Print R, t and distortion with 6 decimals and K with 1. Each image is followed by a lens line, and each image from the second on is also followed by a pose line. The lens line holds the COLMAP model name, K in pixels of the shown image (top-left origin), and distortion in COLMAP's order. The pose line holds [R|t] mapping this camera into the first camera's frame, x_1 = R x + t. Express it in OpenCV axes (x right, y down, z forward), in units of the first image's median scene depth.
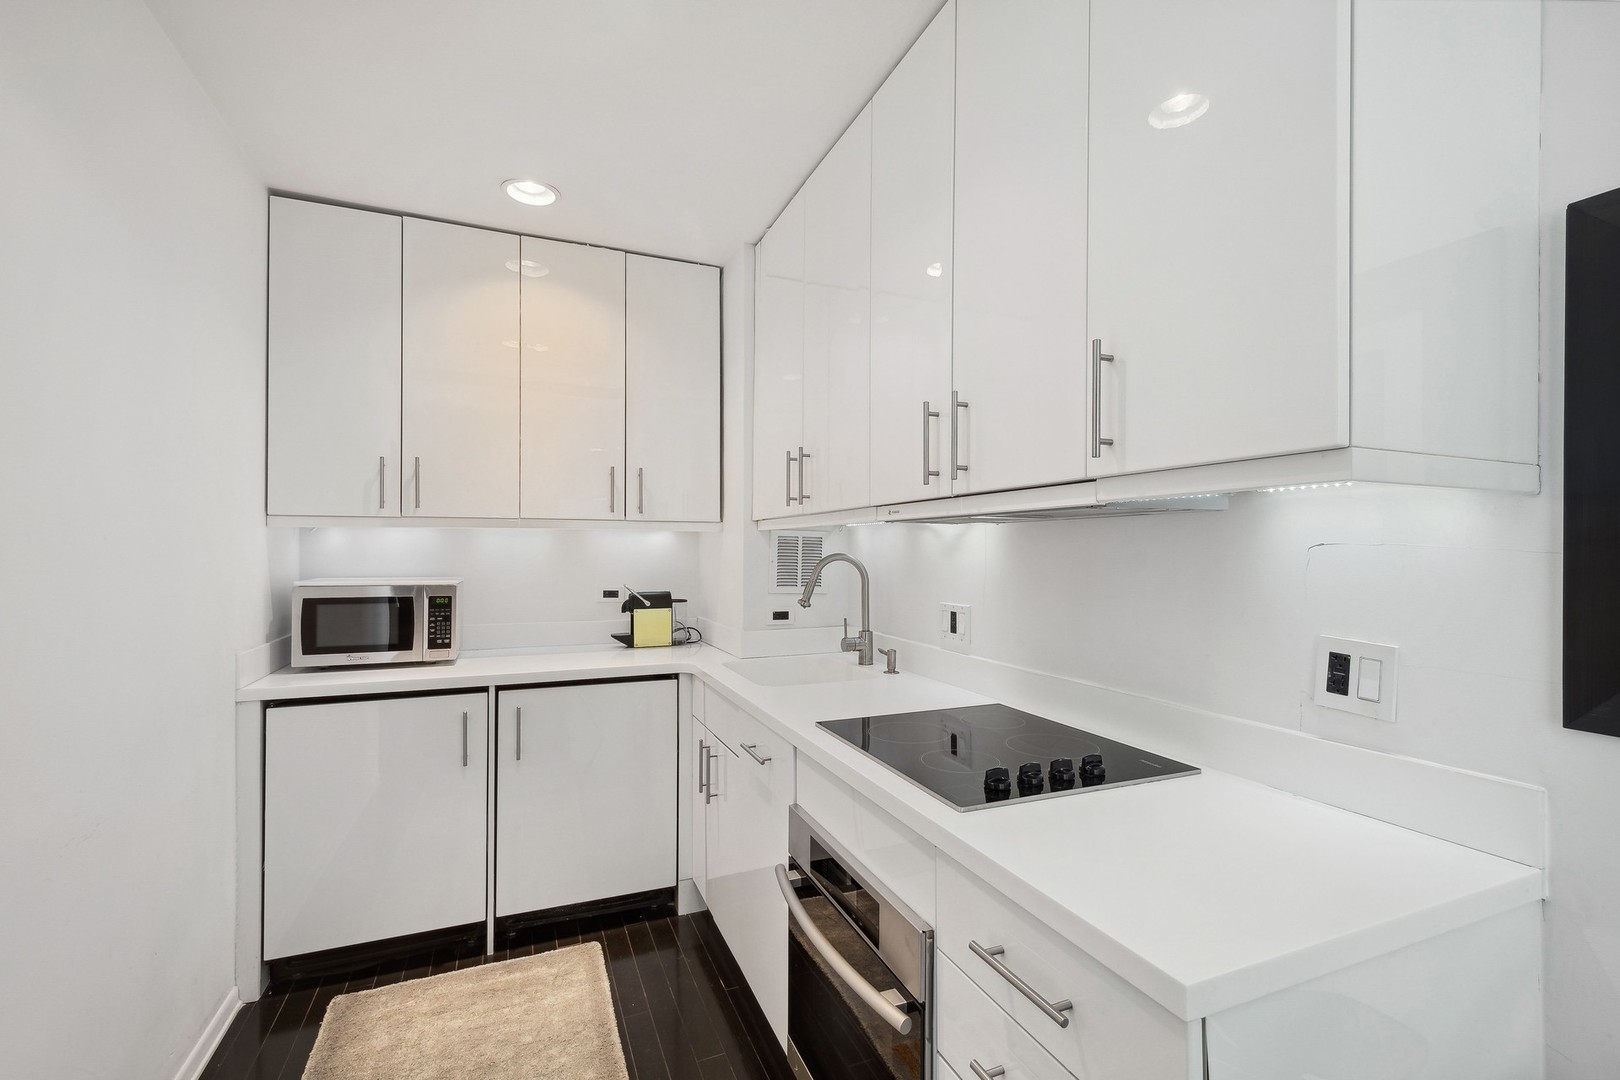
lens RADIAL K [[701.2, 0, 809.4], [0, 701.2, 549.1], [0, 0, 1]] dist [0.012607, -0.005859]
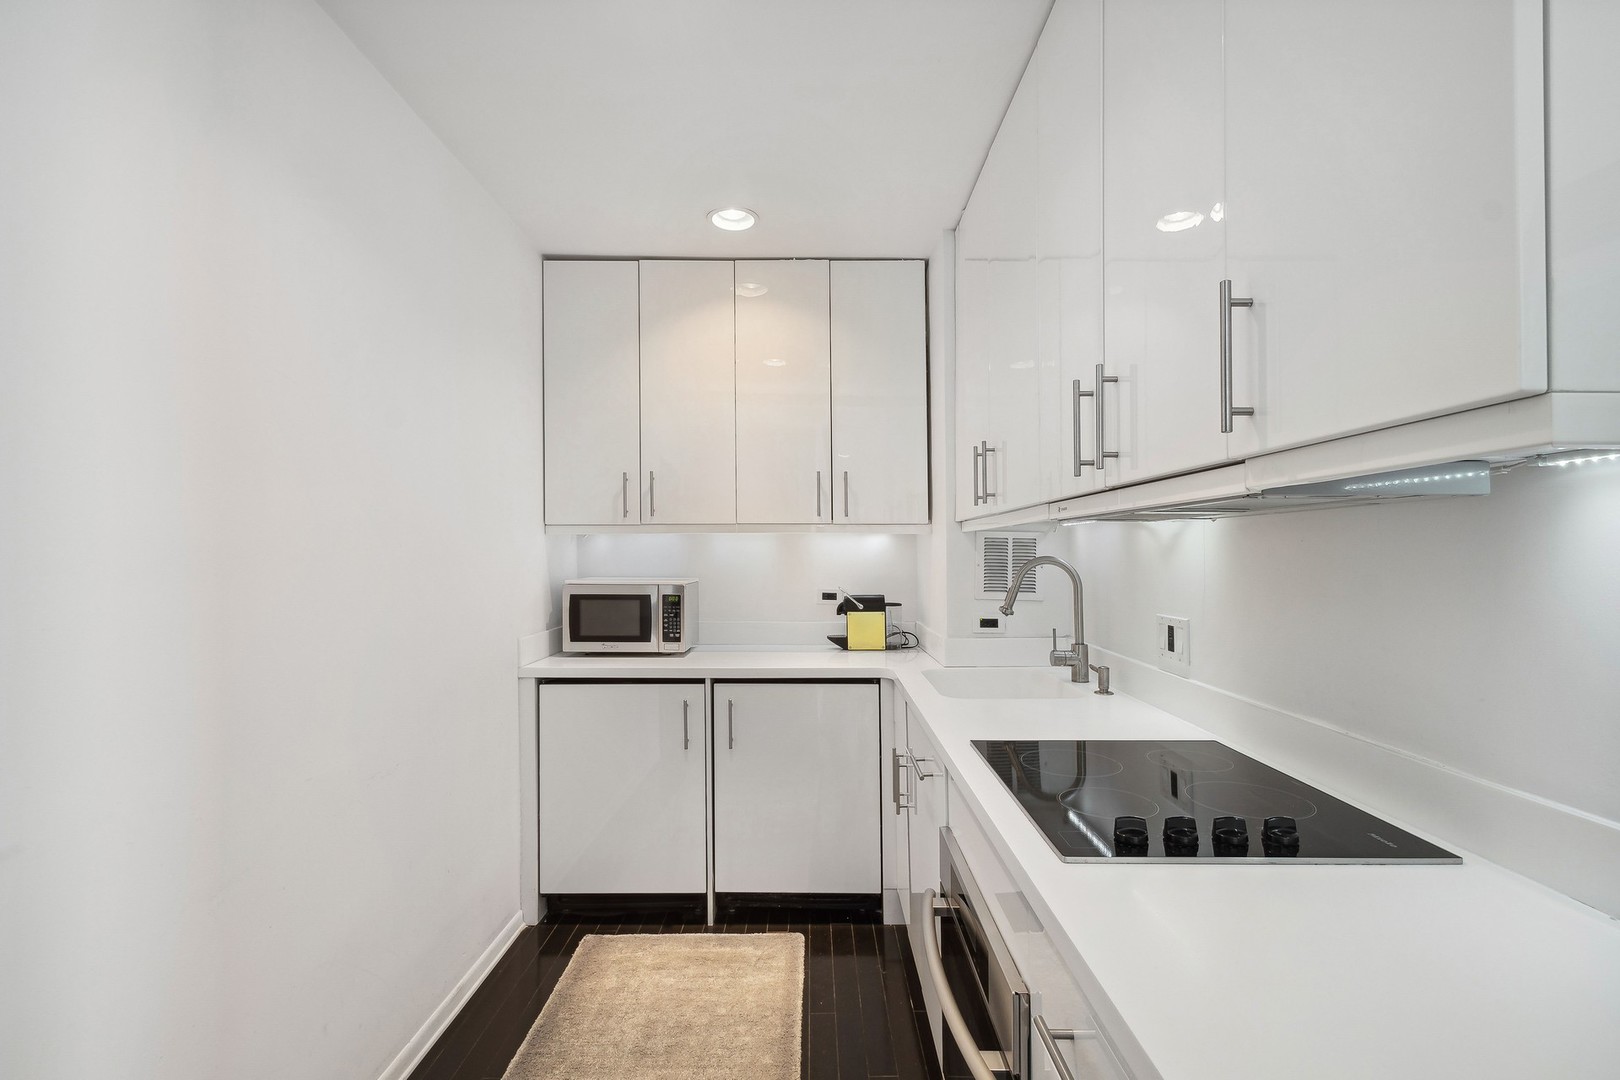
lens RADIAL K [[714.8, 0, 816.9], [0, 714.8, 550.7], [0, 0, 1]] dist [0.013955, -0.005995]
pose [[0.923600, -0.003417, -0.383342, 0.128922], [0.002597, 0.999993, -0.002655, 0.000520], [0.383348, 0.001457, 0.923603, 0.041319]]
